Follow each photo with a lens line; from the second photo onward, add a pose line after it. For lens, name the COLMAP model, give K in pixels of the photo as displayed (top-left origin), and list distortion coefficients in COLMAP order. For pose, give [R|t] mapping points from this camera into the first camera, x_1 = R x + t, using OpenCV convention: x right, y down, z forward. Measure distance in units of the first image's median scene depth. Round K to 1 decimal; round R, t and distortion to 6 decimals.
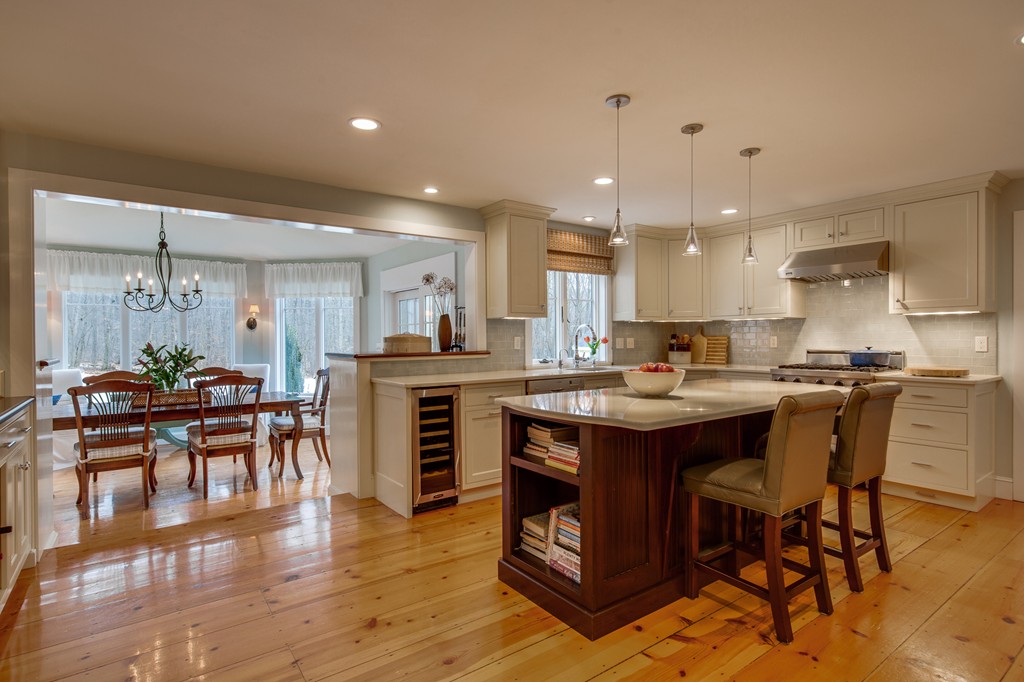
lens RADIAL K [[518.3, 0, 515.2], [0, 518.3, 341.4], [0, 0, 1]] dist [0.016341, -0.005382]
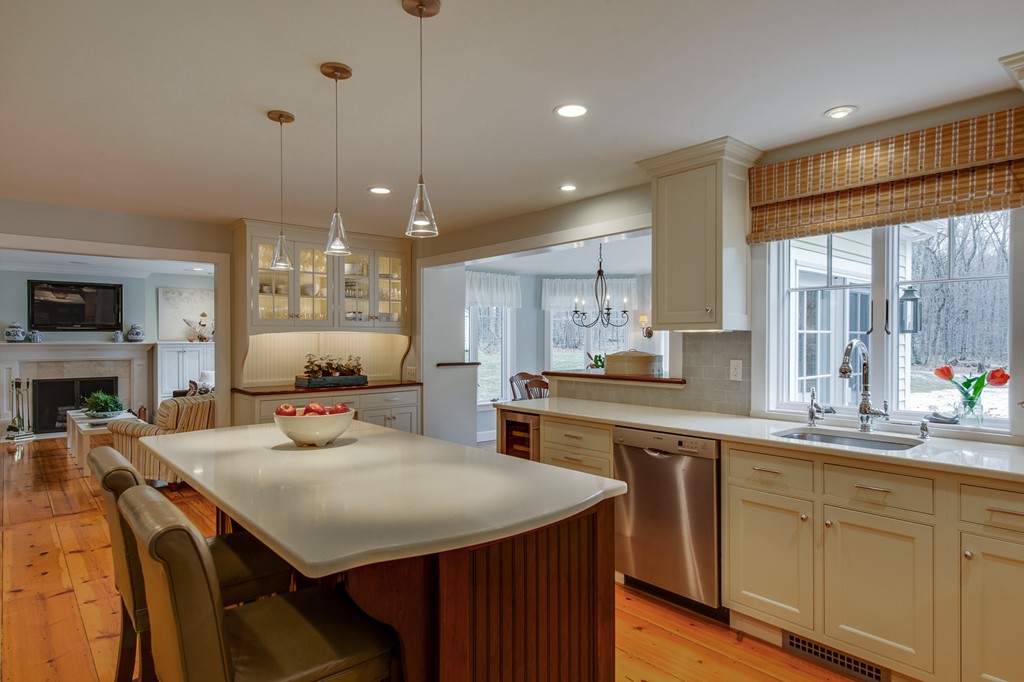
lens RADIAL K [[581.8, 0, 506.4], [0, 581.8, 340.4], [0, 0, 1]] dist [0.019335, -0.003225]
pose [[0.072753, 0.008904, -0.997310, 0.653379], [-0.007014, 0.999940, 0.008415, -0.035167], [0.997325, 0.006383, 0.072811, 0.670389]]
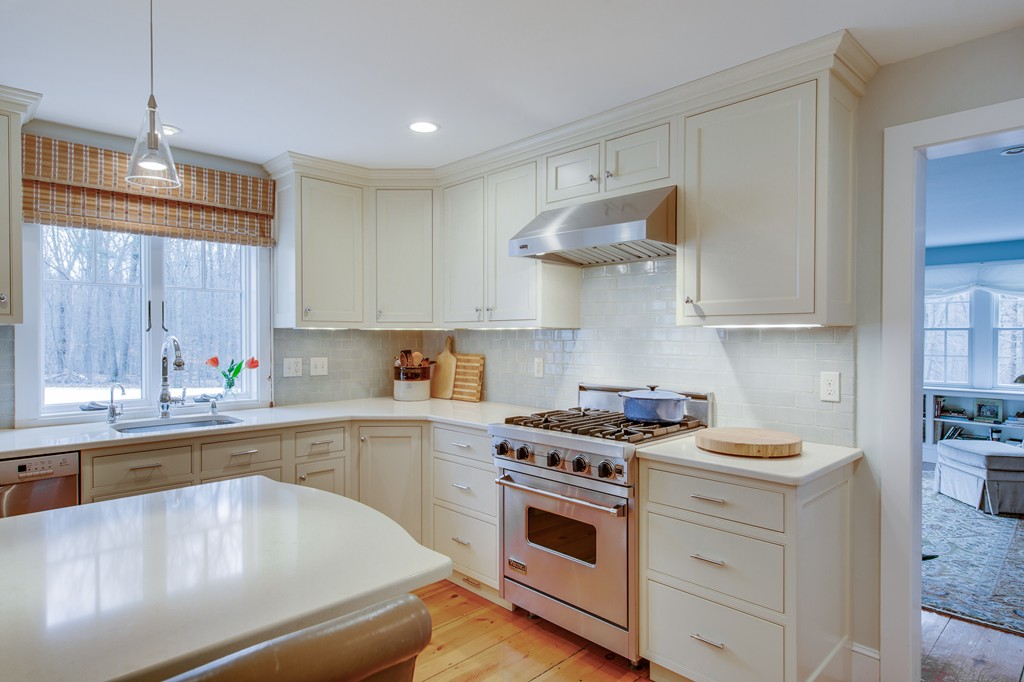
lens RADIAL K [[581.8, 0, 515.8], [0, 581.8, 341.6], [0, 0, 1]] dist [0.019335, -0.003225]
pose [[0.990601, 0.006013, 0.136651, 0.409634], [-0.006444, 0.999976, 0.002712, -0.032053], [-0.136631, -0.003567, 0.990616, 0.380684]]
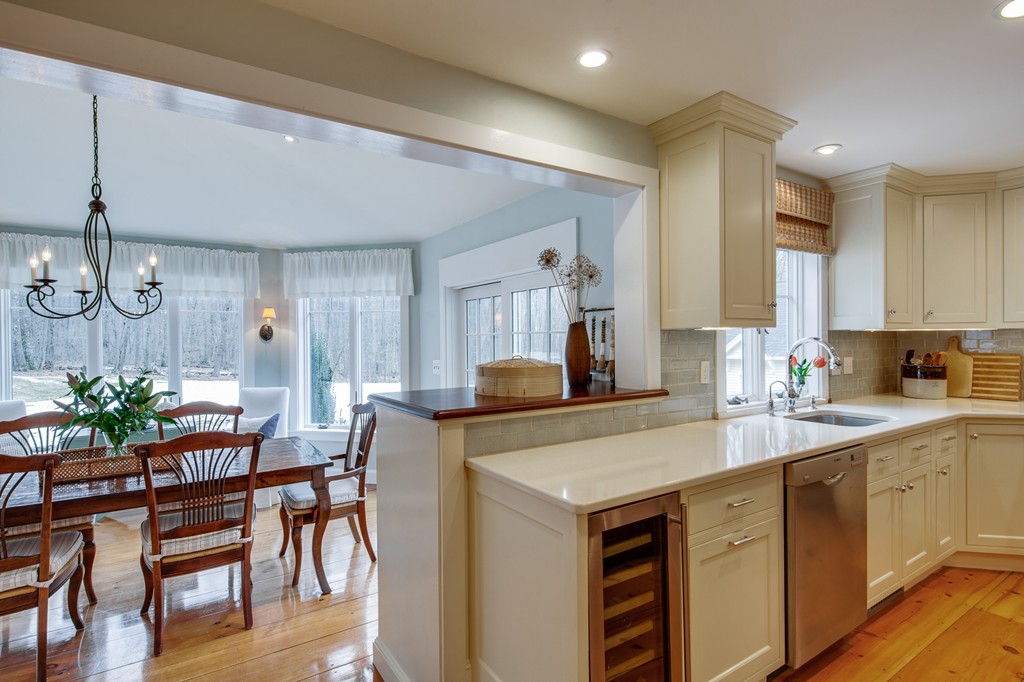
lens RADIAL K [[504.9, 0, 515.5], [0, 504.9, 342.9], [0, 0, 1]] dist [0.016955, -0.006503]
pose [[0.998791, -0.002015, -0.049125, -0.169834], [0.002047, 0.999998, 0.000589, -0.028972], [0.049124, -0.000689, 0.998792, 0.437504]]
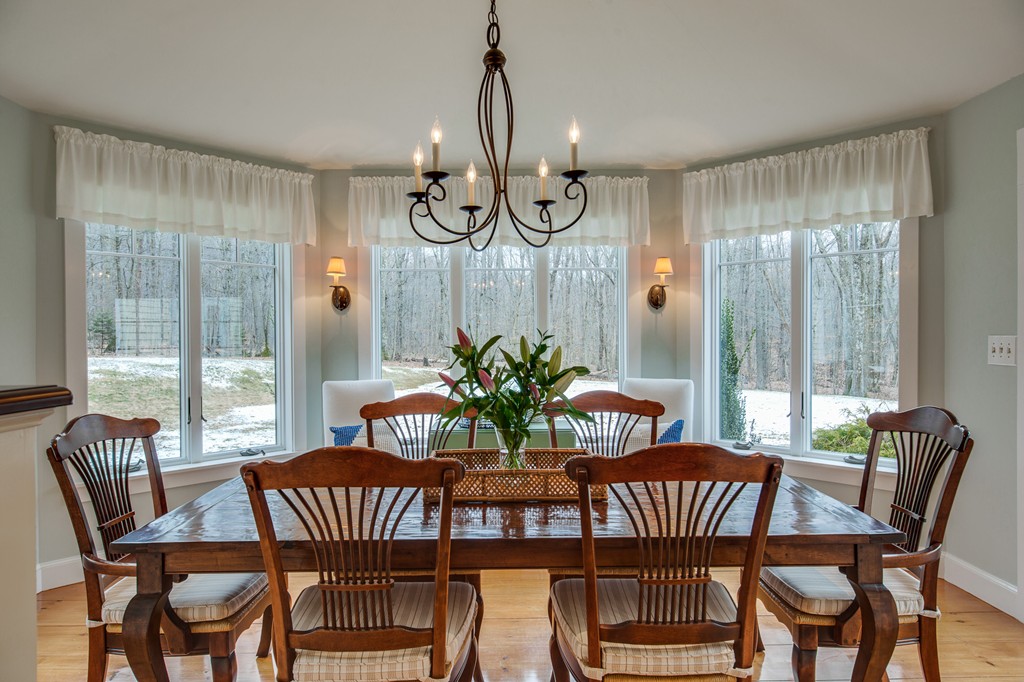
lens RADIAL K [[653.2, 0, 516.5], [0, 653.2, 344.5], [0, 0, 1]] dist [0.016813, 0.003643]
pose [[0.820168, 0.008915, -0.572053, -0.392380], [-0.003780, 0.999941, 0.010163, 0.008372], [0.572110, -0.006173, 0.820154, 0.621542]]
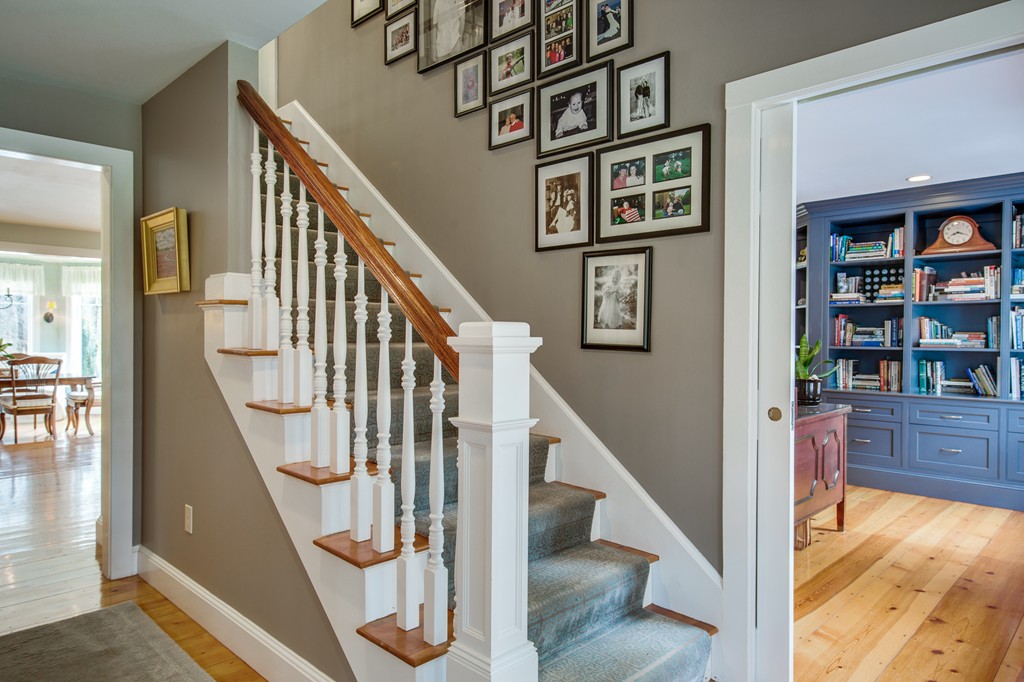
lens RADIAL K [[653.2, 0, 521.2], [0, 653.2, 337.8], [0, 0, 1]] dist [0.016813, 0.003643]
pose [[0.985761, 0.010796, 0.167807, 0.415320], [-0.010575, 0.999942, -0.002213, 0.003495], [-0.167821, 0.000407, 0.985817, -0.913627]]
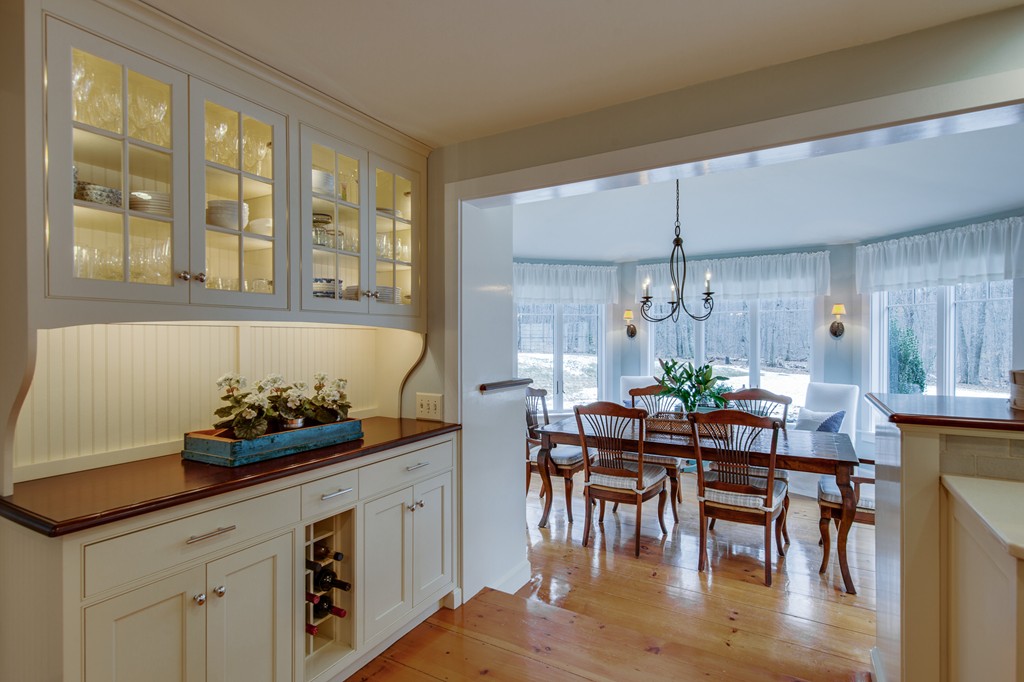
lens RADIAL K [[504.9, 0, 512.8], [0, 504.9, 340.8], [0, 0, 1]] dist [0.016955, -0.006503]
pose [[0.399421, 0.008753, -0.916726, -0.033928], [-0.006493, 0.999956, 0.006719, -0.029295], [0.916744, 0.003268, 0.399461, 0.424993]]
